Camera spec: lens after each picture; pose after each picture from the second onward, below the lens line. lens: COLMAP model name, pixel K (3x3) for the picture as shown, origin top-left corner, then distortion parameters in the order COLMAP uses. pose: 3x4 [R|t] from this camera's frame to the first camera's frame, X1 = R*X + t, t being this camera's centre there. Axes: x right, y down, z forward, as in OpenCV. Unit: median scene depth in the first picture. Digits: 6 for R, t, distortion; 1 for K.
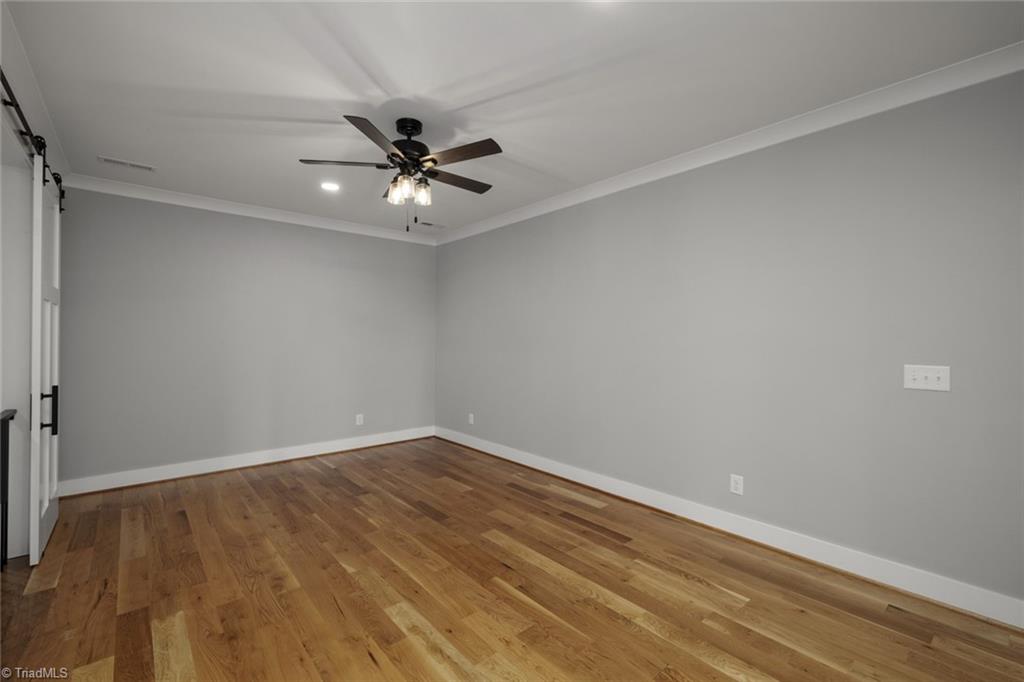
lens RADIAL K [[439.8, 0, 512.0], [0, 439.8, 341.0], [0, 0, 1]] dist [-0.001145, -0.000158]
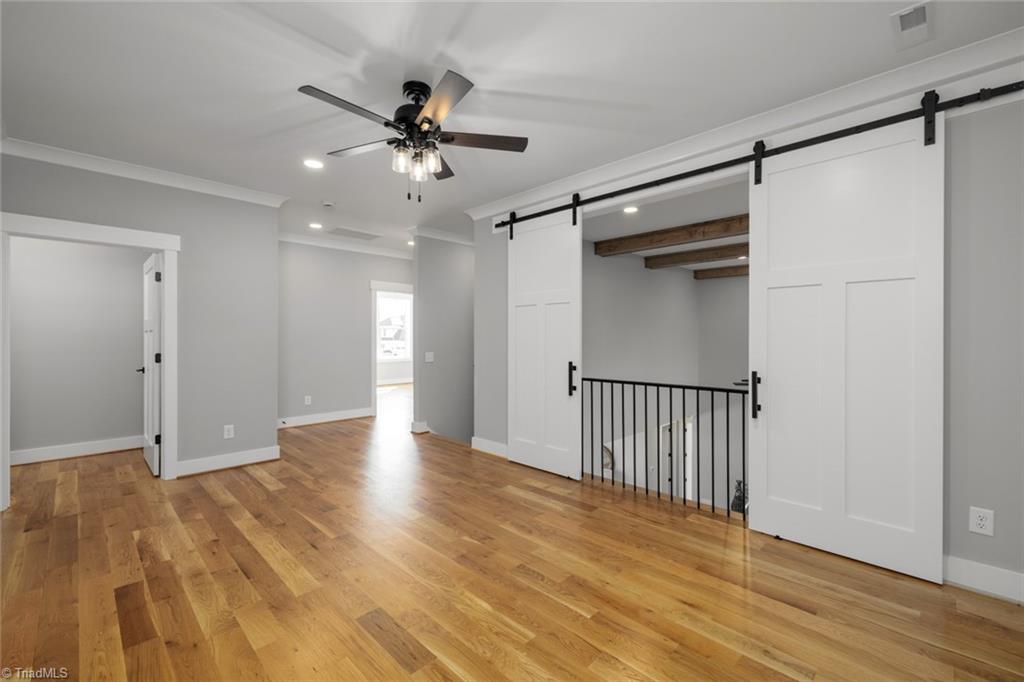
lens RADIAL K [[428.5, 0, 507.3], [0, 428.5, 334.2], [0, 0, 1]] dist [0.002483, 0.000228]
pose [[-0.997394, -0.004567, -0.072009, -0.362498], [-0.004323, 0.999984, -0.003545, 0.020167], [0.072024, -0.003224, -0.997398, 1.918724]]
